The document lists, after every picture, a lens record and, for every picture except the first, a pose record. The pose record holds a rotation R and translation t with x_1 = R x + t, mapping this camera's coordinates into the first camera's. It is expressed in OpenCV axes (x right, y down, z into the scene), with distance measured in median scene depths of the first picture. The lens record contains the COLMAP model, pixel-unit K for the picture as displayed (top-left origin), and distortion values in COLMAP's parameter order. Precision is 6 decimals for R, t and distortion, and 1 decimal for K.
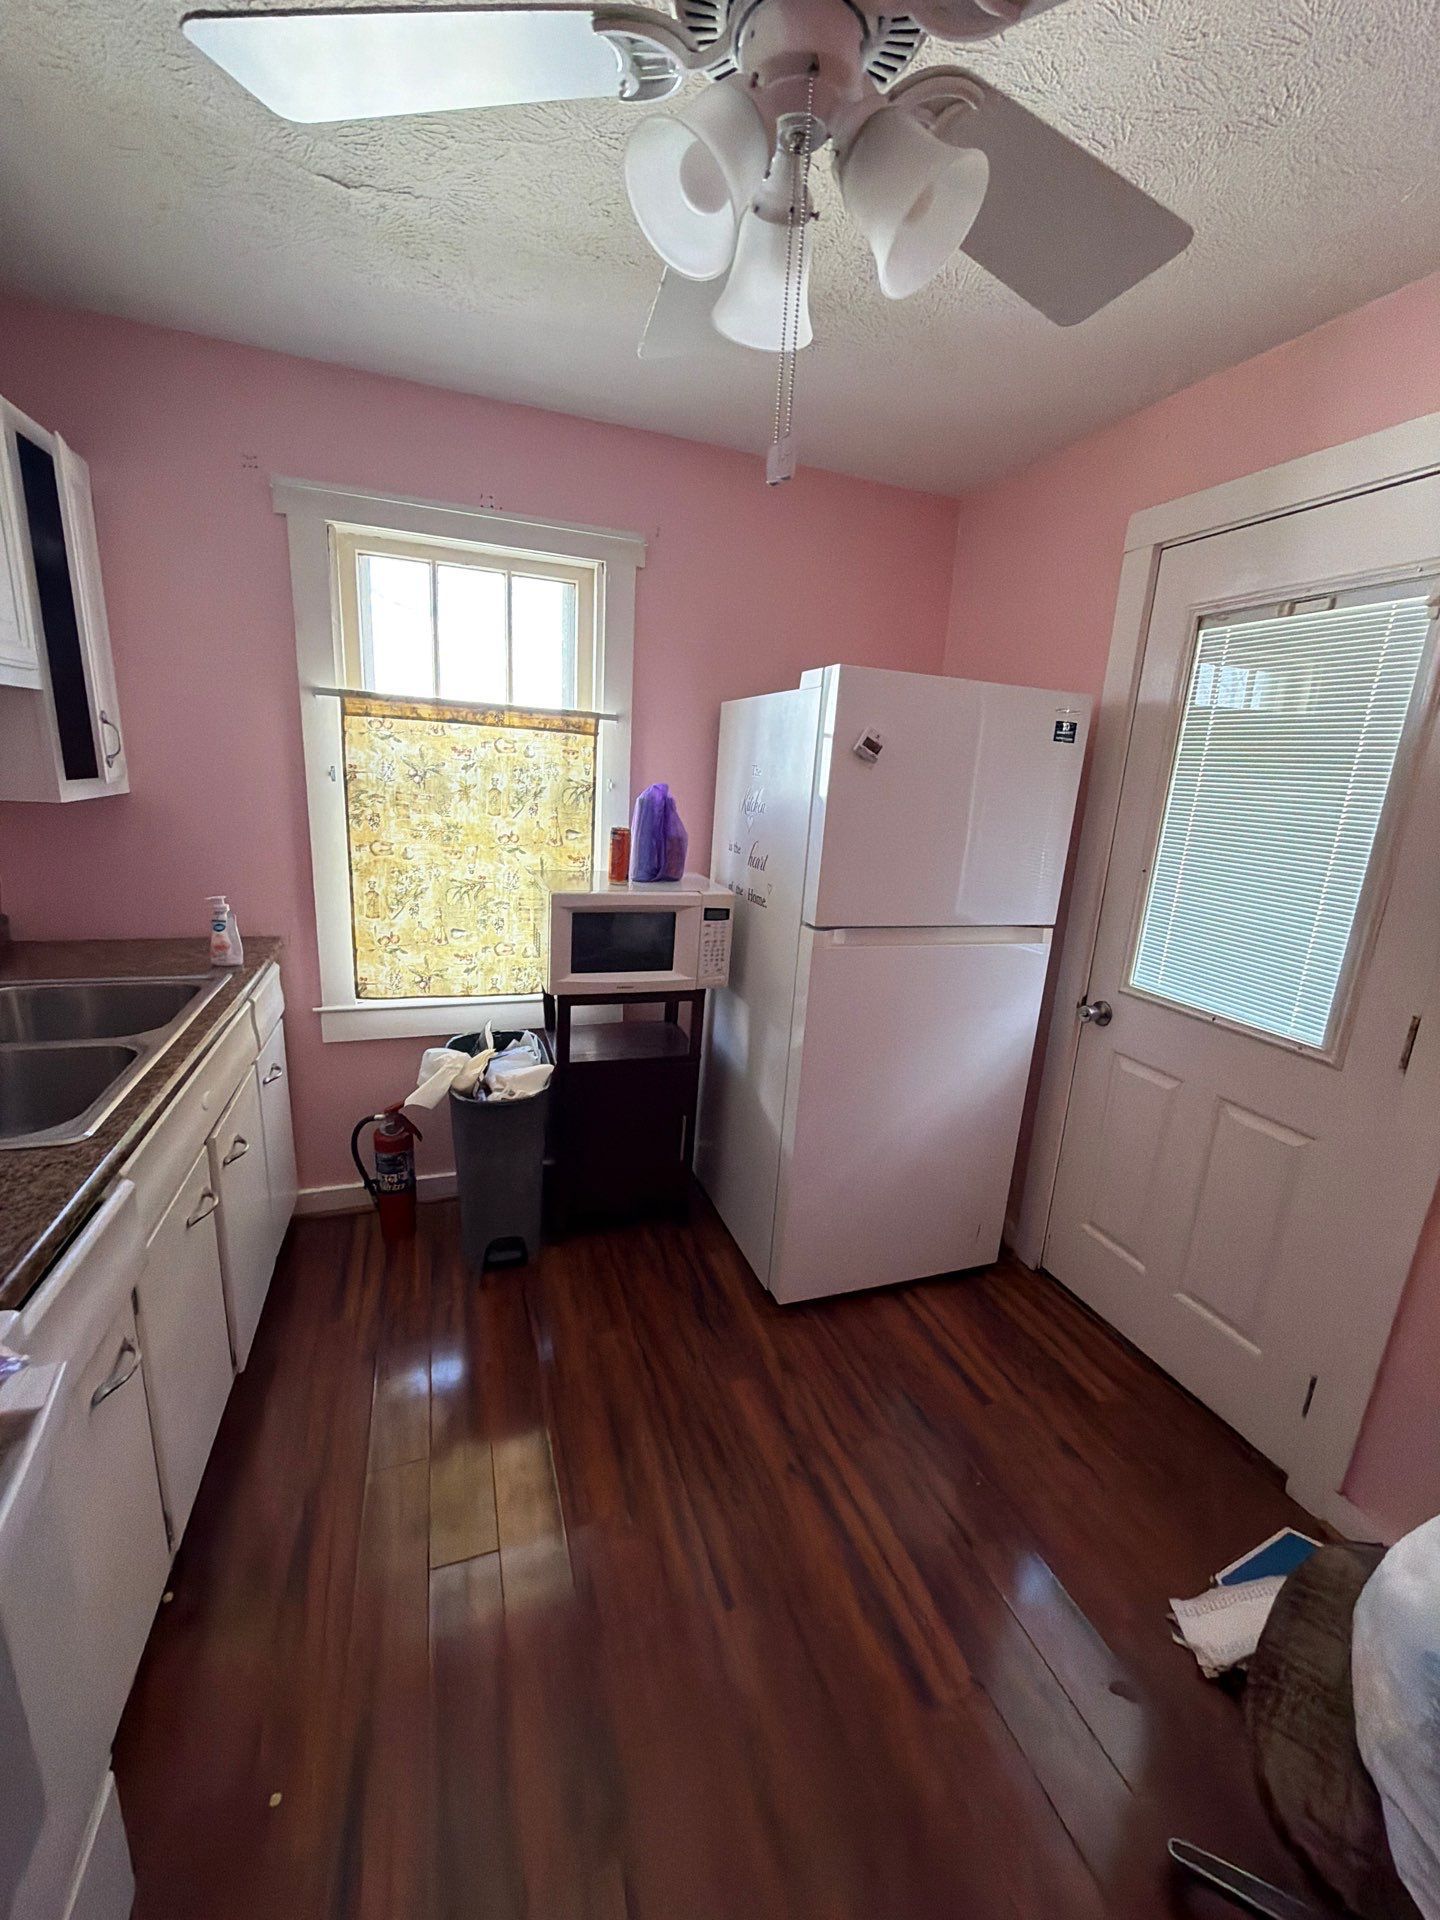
lens RADIAL K [[769.1, 0, 715.2], [0, 769.1, 959.1], [0, 0, 1]] dist [0.000765, 0.000260]
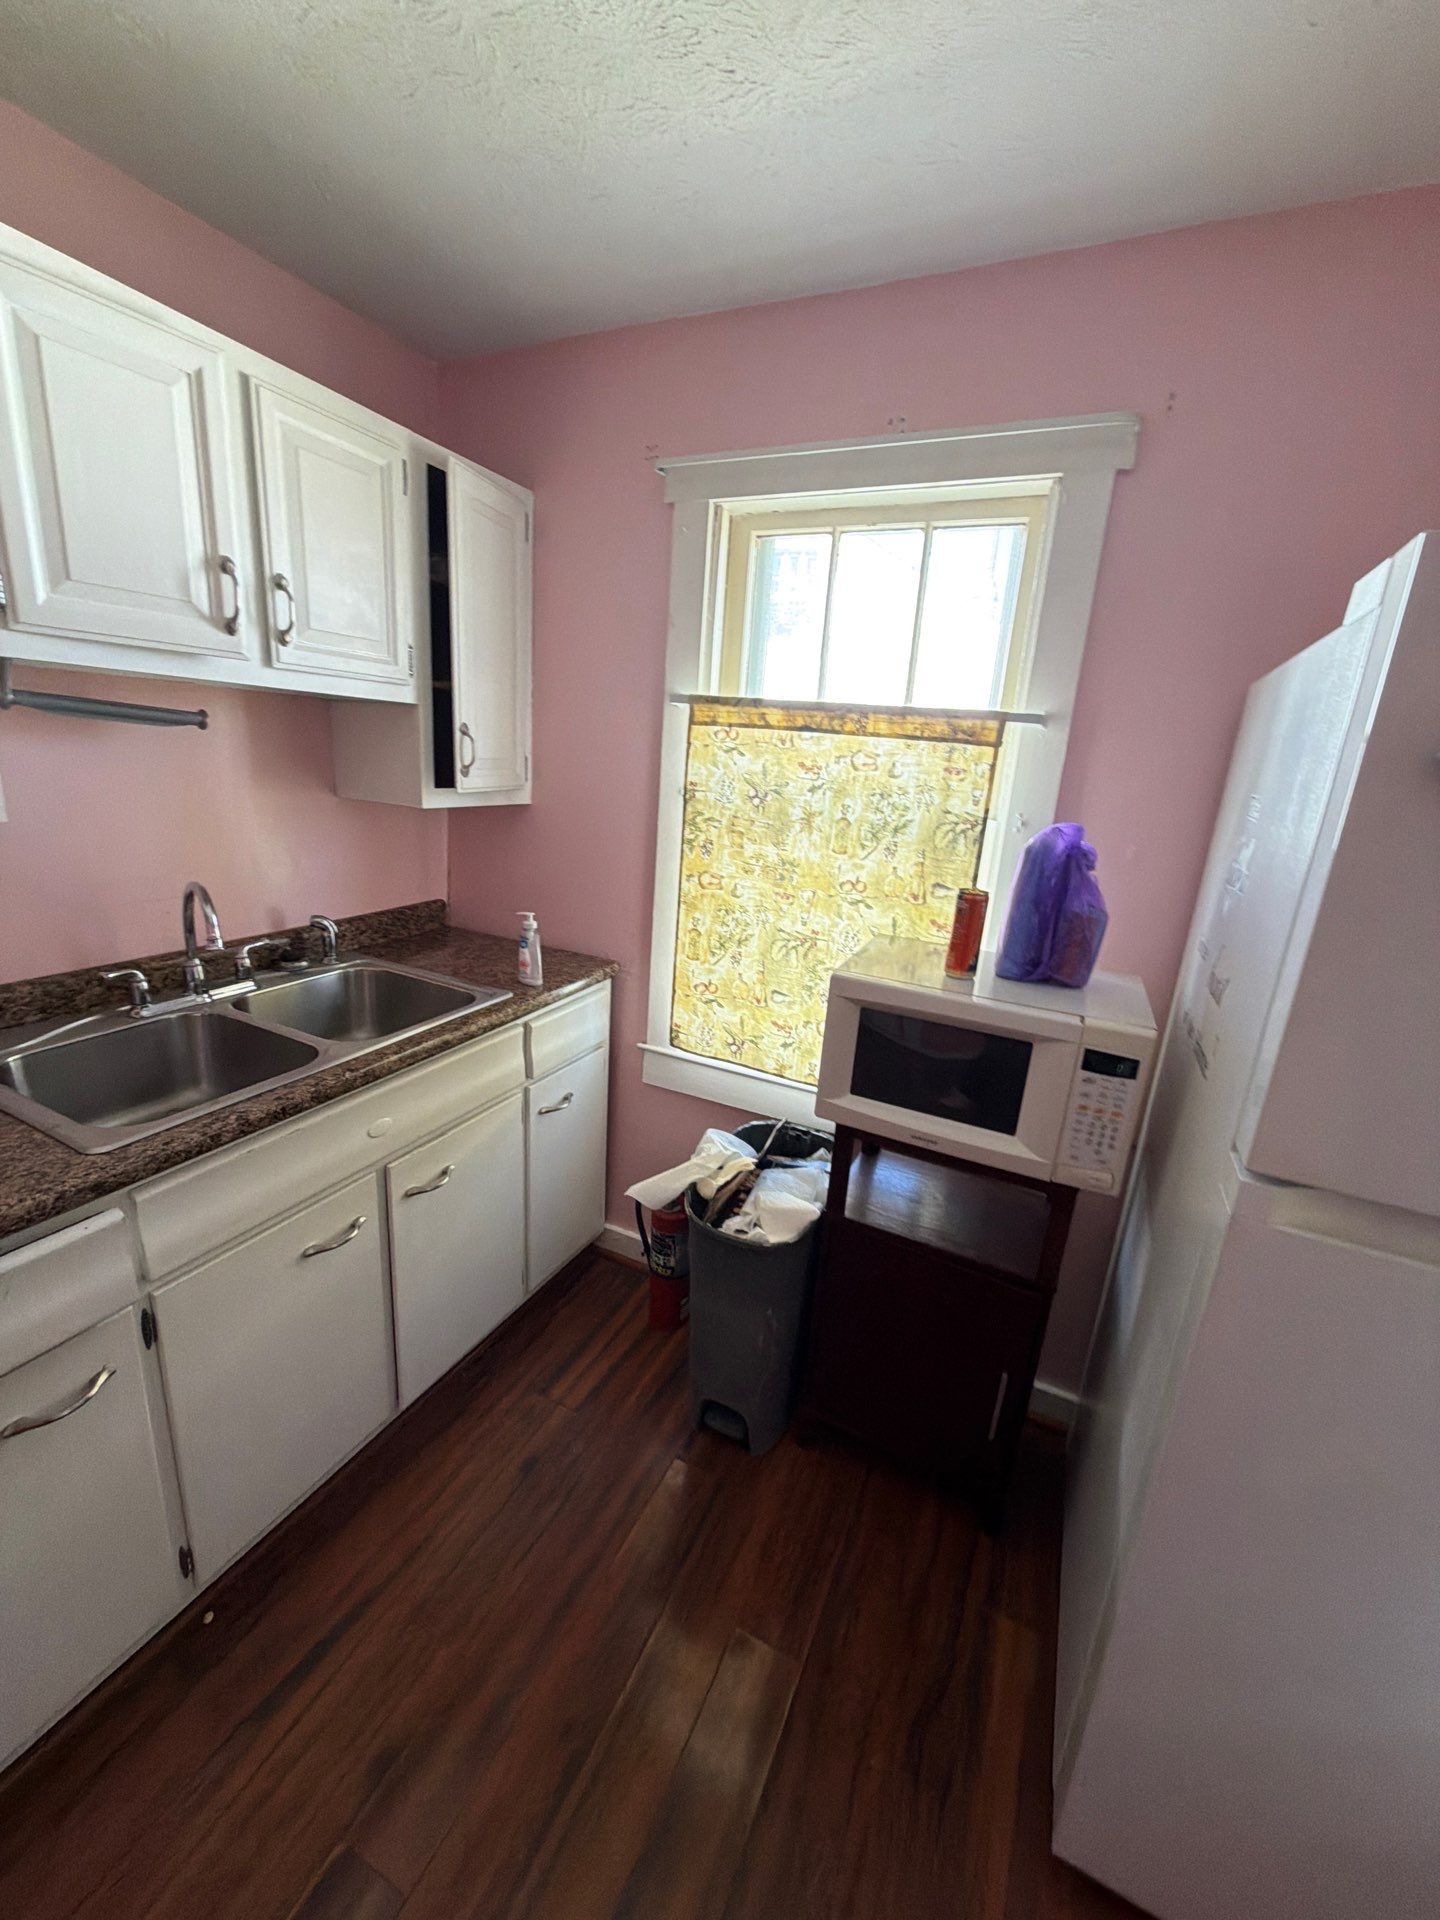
lens RADIAL K [[769.1, 0, 723.1], [0, 769.1, 955.6], [0, 0, 1]] dist [0.000765, 0.000260]
pose [[0.706382, 0.174082, -0.686090, 0.166624], [-0.202666, 0.978447, 0.039601, -0.098707], [0.678196, 0.111074, 0.726438, 0.399690]]
